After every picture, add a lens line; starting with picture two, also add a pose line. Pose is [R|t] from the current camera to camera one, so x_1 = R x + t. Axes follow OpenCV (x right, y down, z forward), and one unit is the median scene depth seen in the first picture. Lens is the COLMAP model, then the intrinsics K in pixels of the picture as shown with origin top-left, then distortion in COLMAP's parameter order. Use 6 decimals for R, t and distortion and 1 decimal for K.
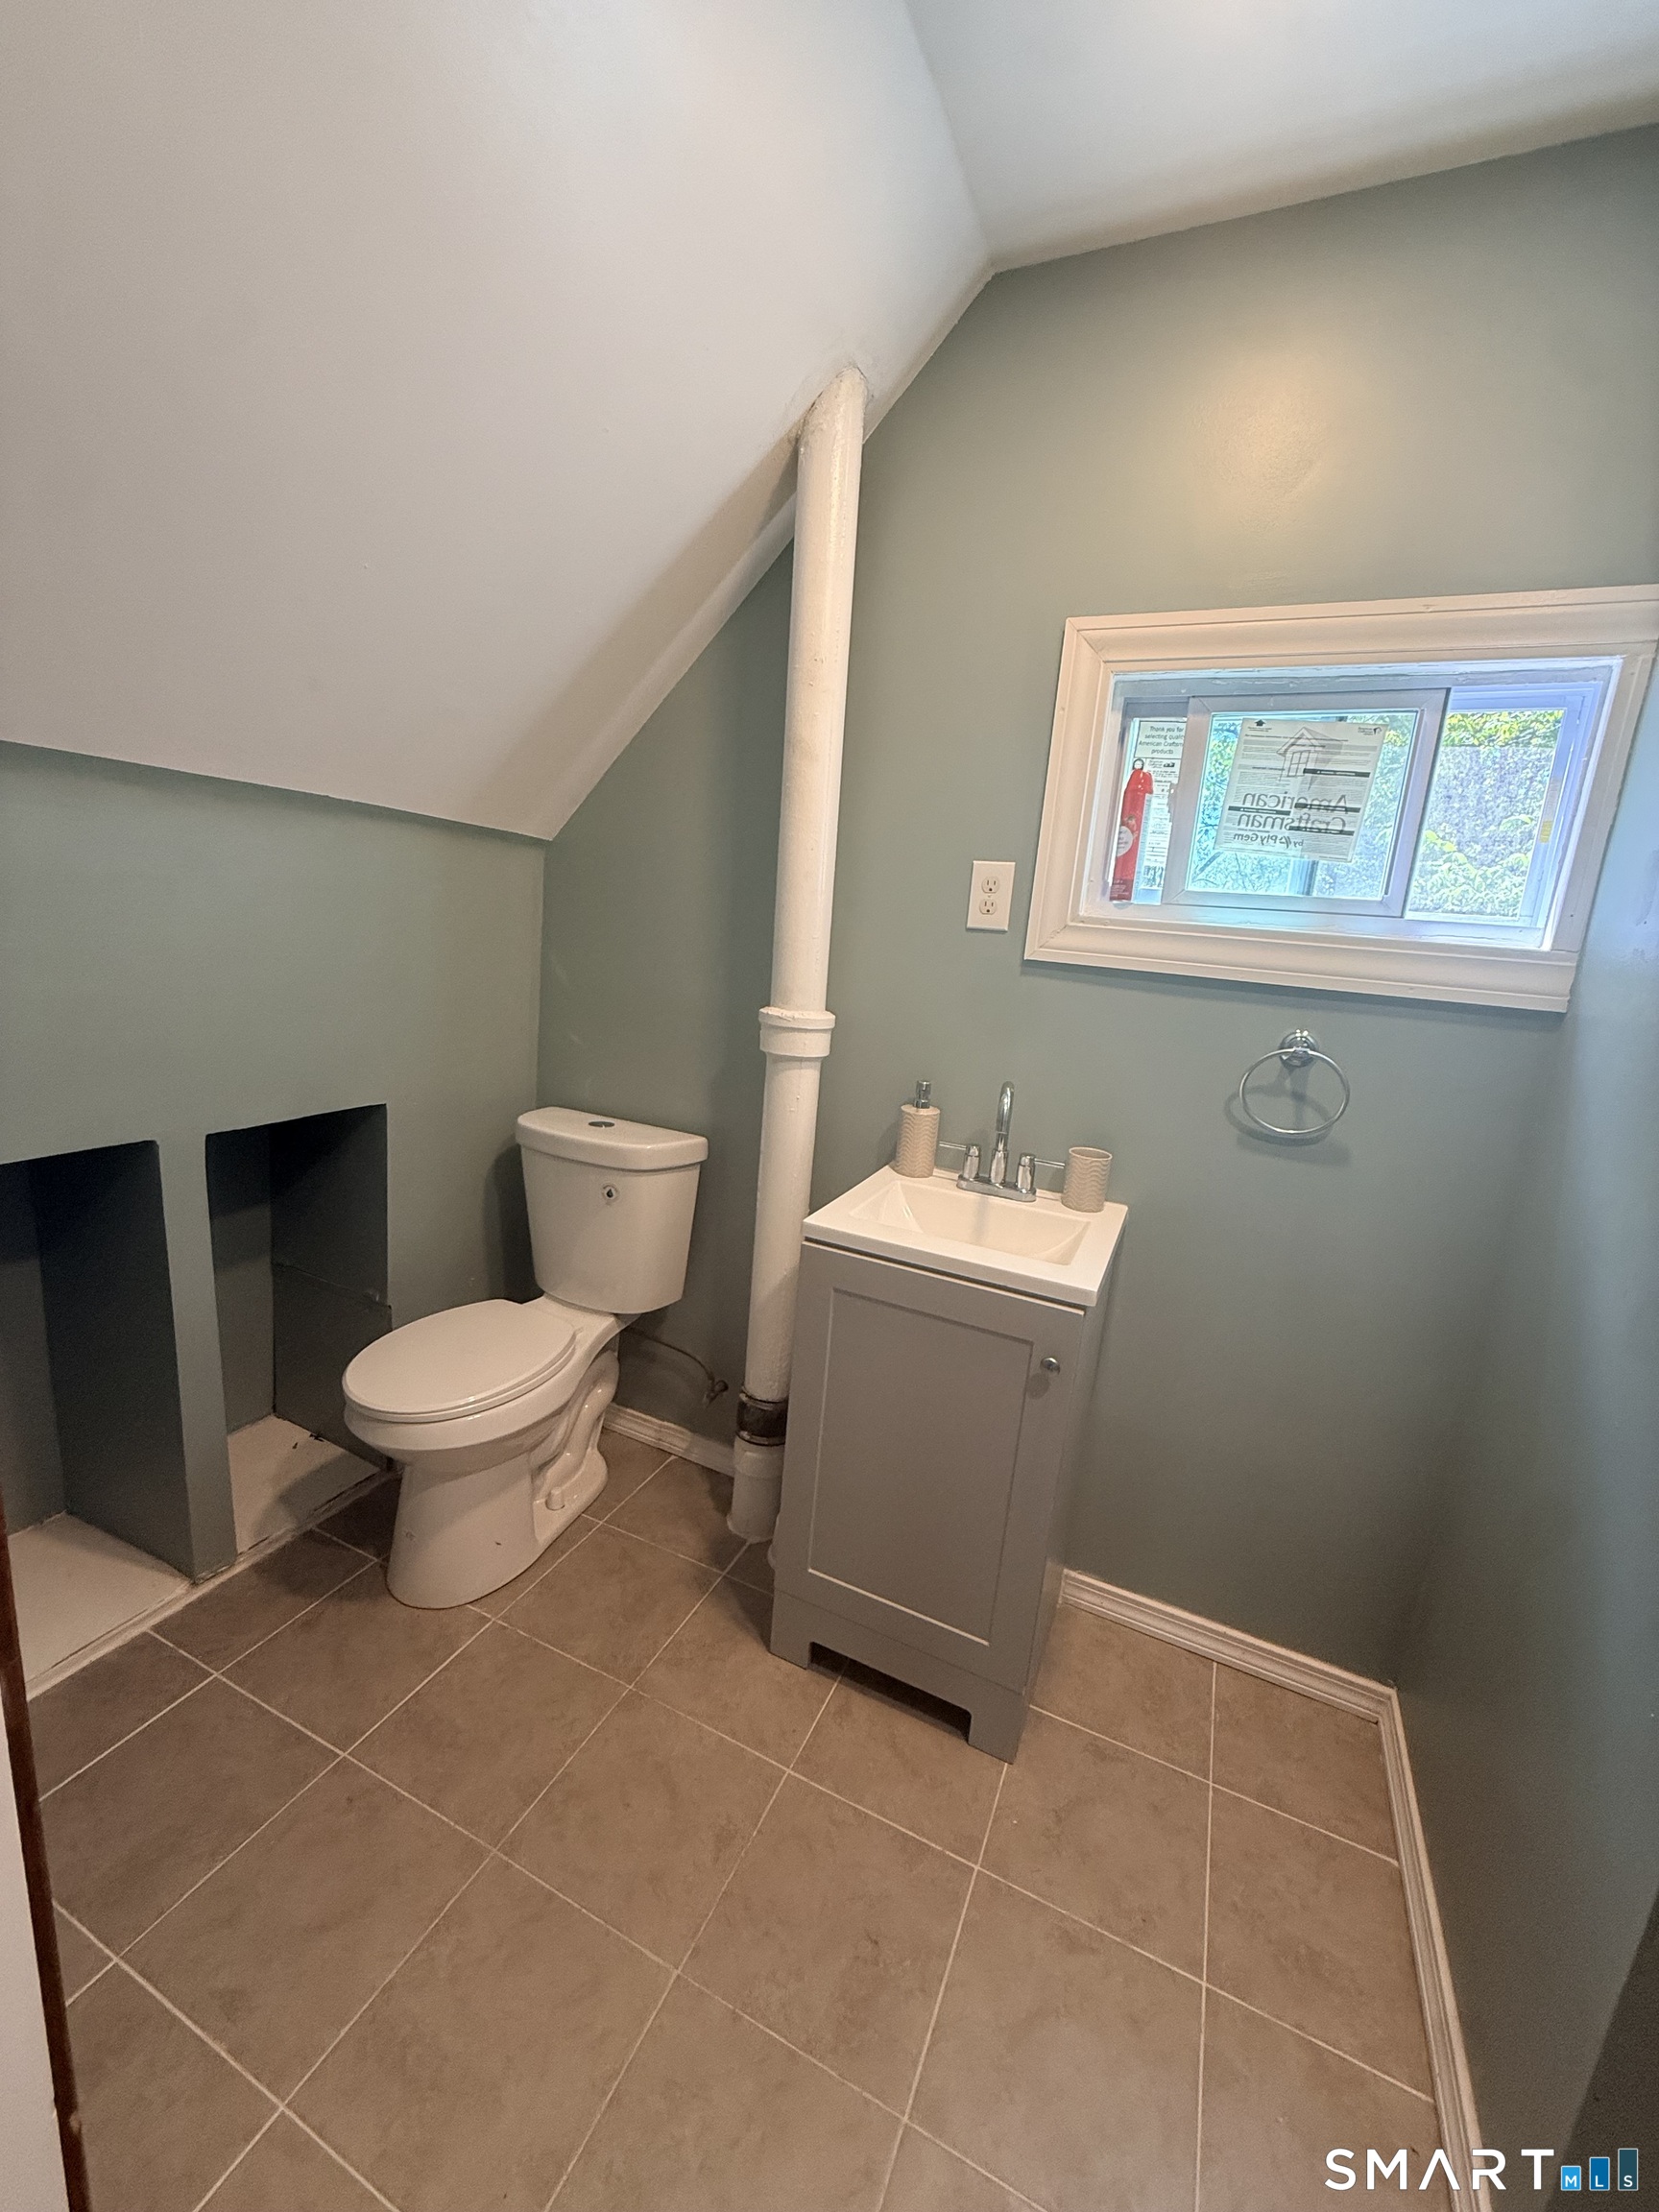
lens RADIAL K [[879.4, 0, 829.5], [0, 879.4, 1106.0], [0, 0, 1]] dist [0.001964, -0.000581]
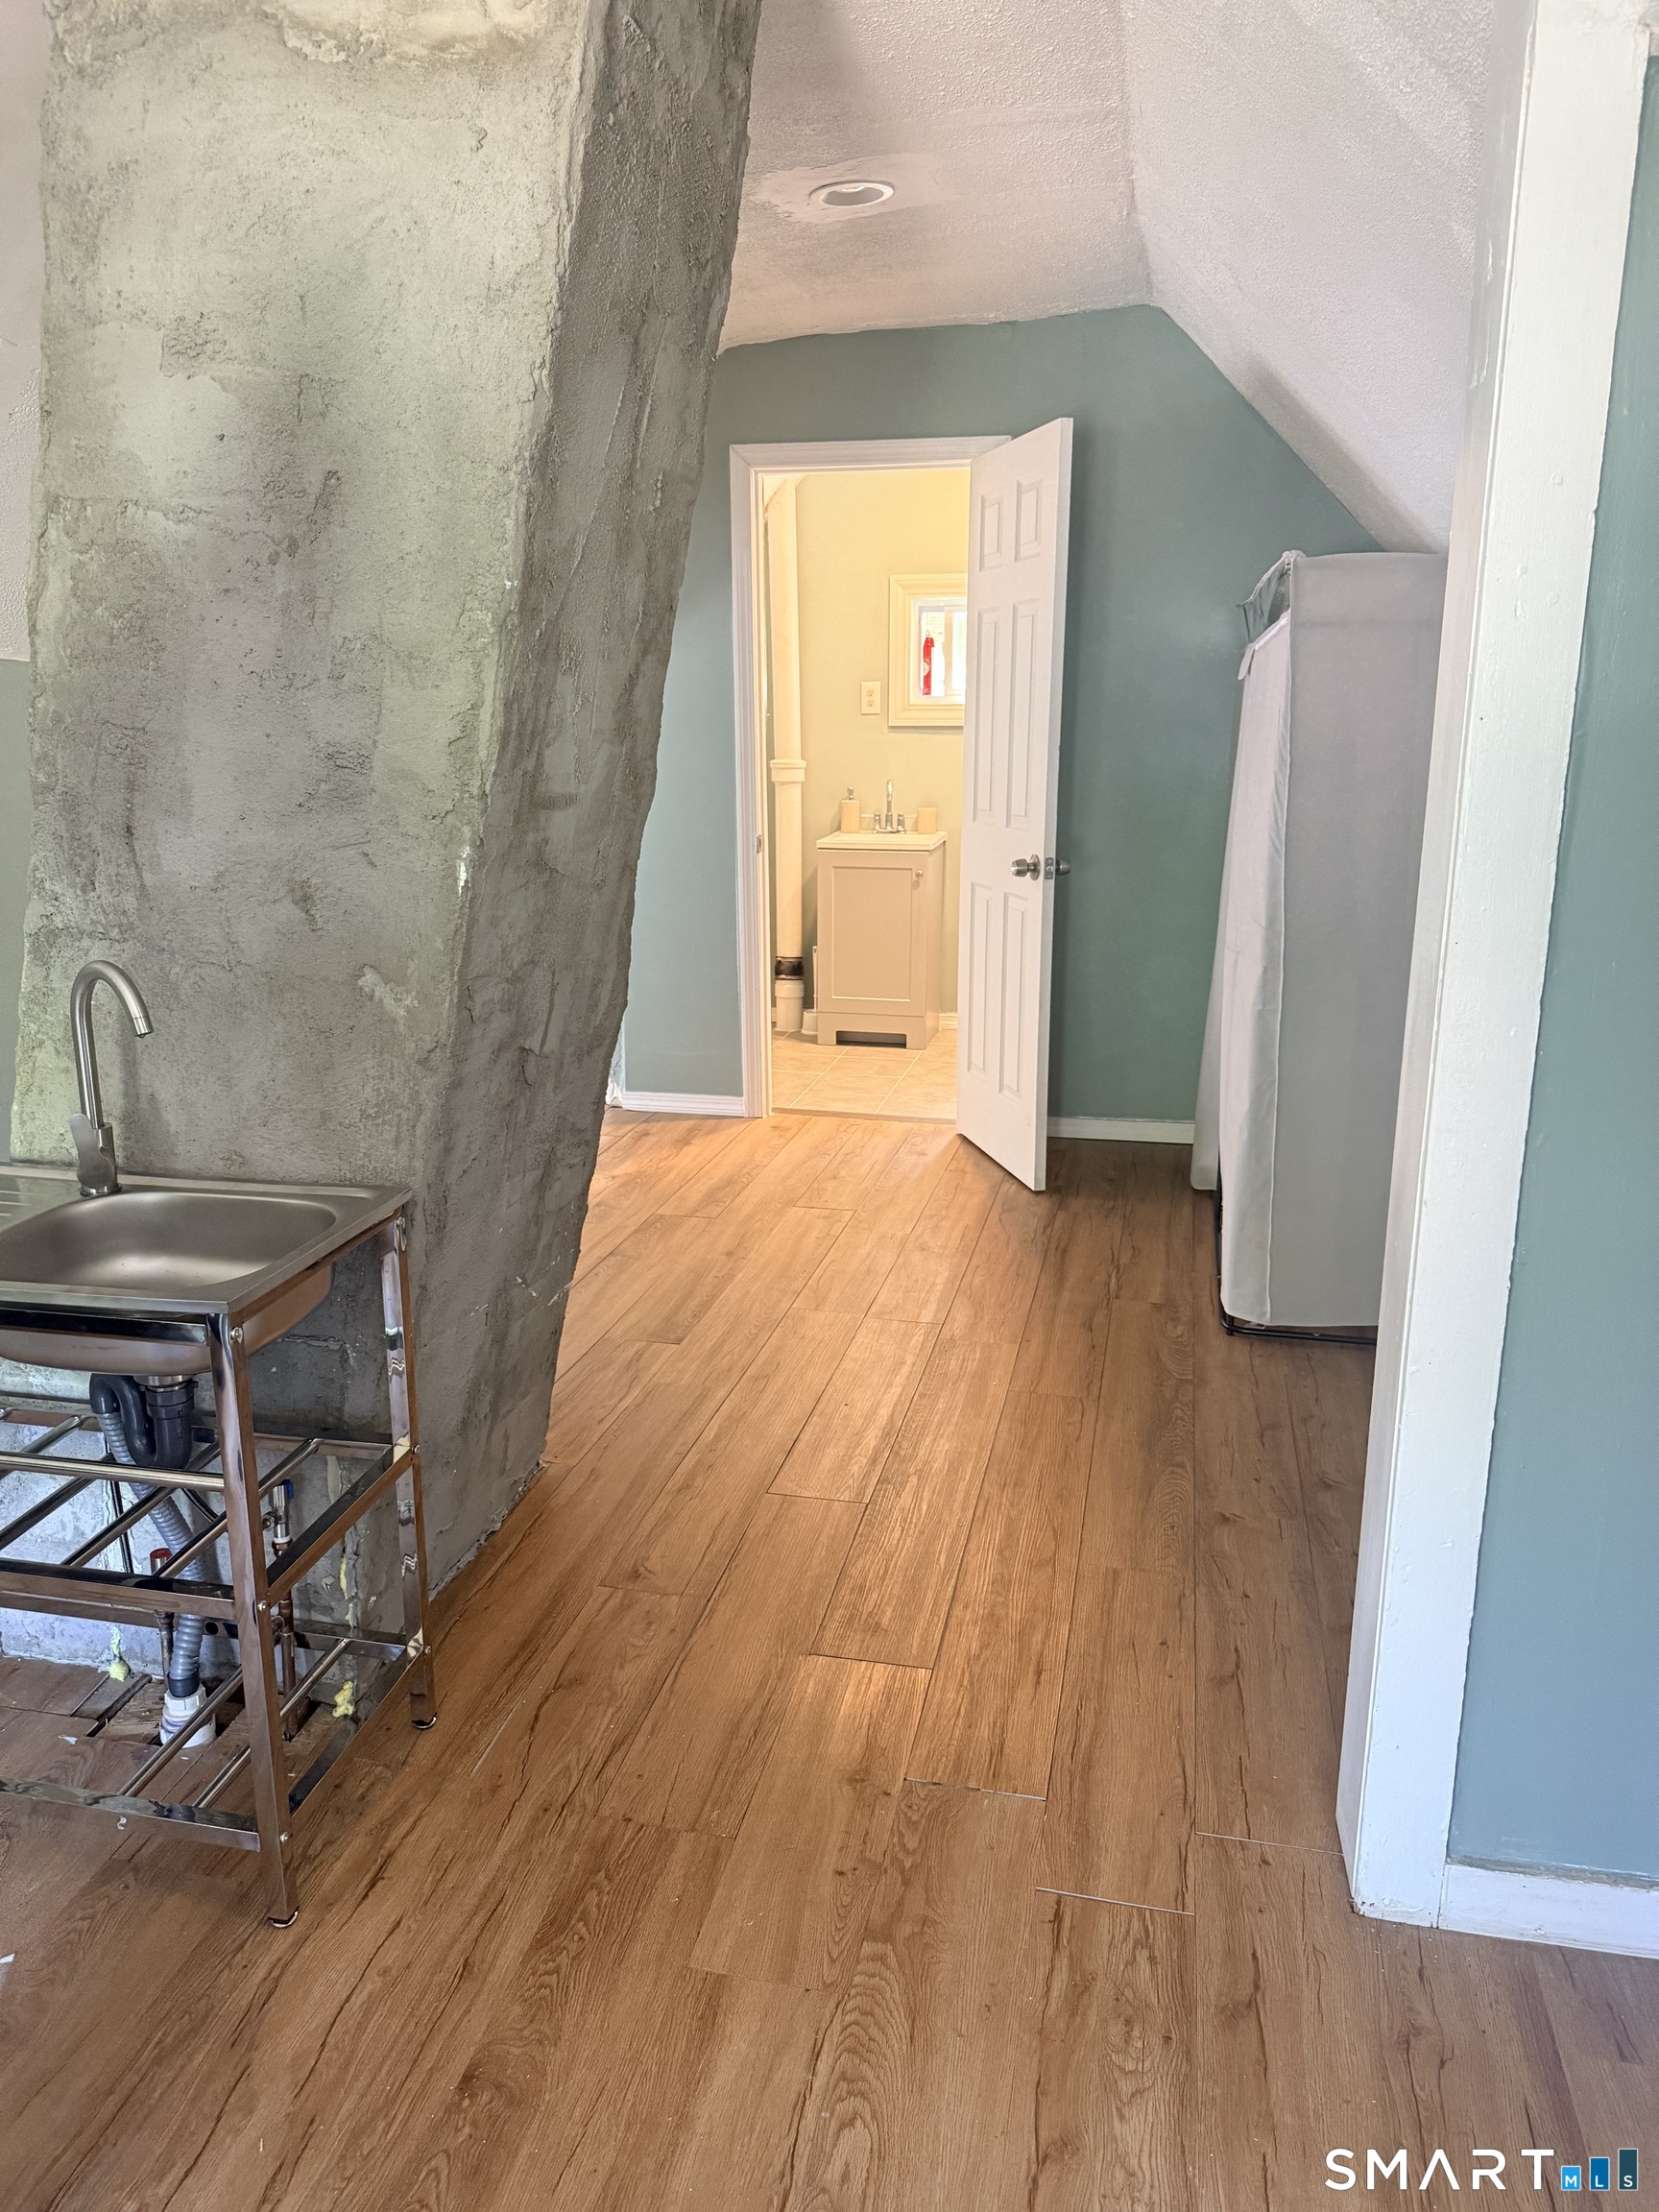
lens RADIAL K [[1556.1, 0, 829.5], [0, 1556.1, 1106.0], [0, 0, 1]] dist [0.115113, 0.000101]
pose [[0.973637, -0.138068, 0.181570, -0.814937], [0.128427, 0.989659, 0.063884, 0.537301], [-0.188513, -0.038881, 0.981301, -3.034004]]
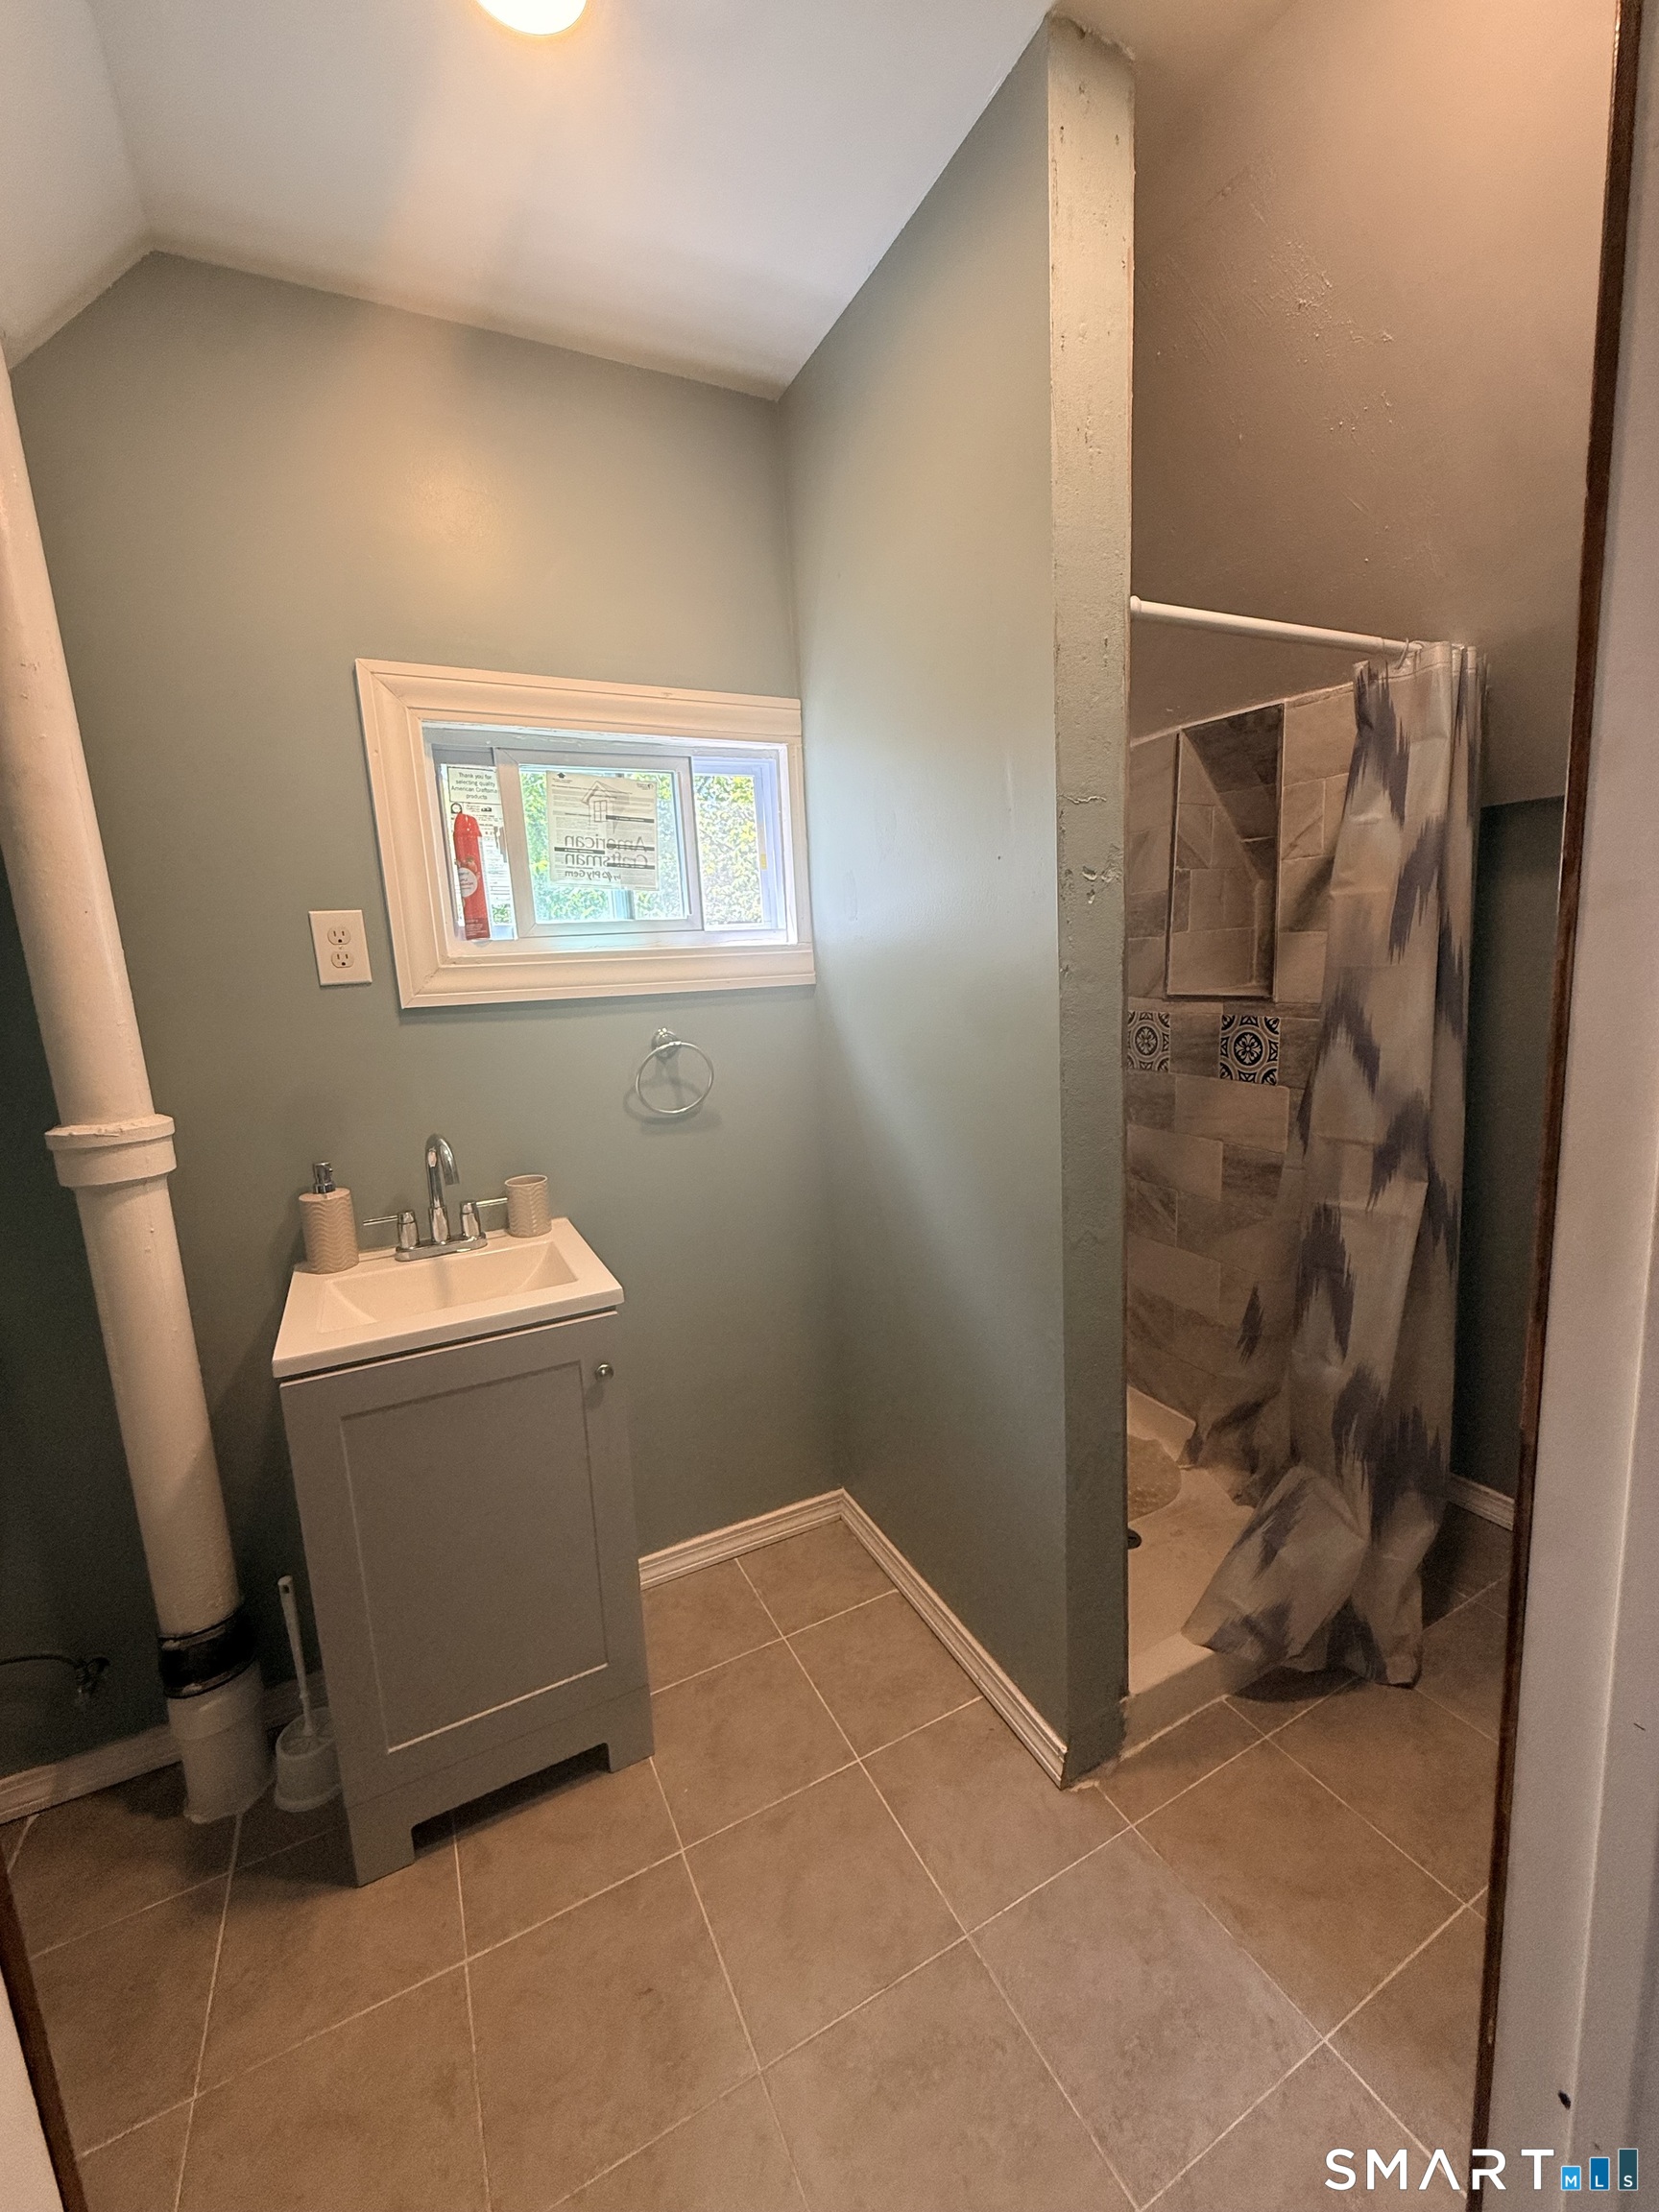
lens RADIAL K [[879.4, 0, 829.5], [0, 879.4, 1106.0], [0, 0, 1]] dist [0.001964, -0.000581]
pose [[0.614178, -0.240045, 0.751774, -0.246406], [0.262969, 0.960424, 0.091830, -0.031967], [-0.744065, 0.141293, 0.652996, 0.047215]]
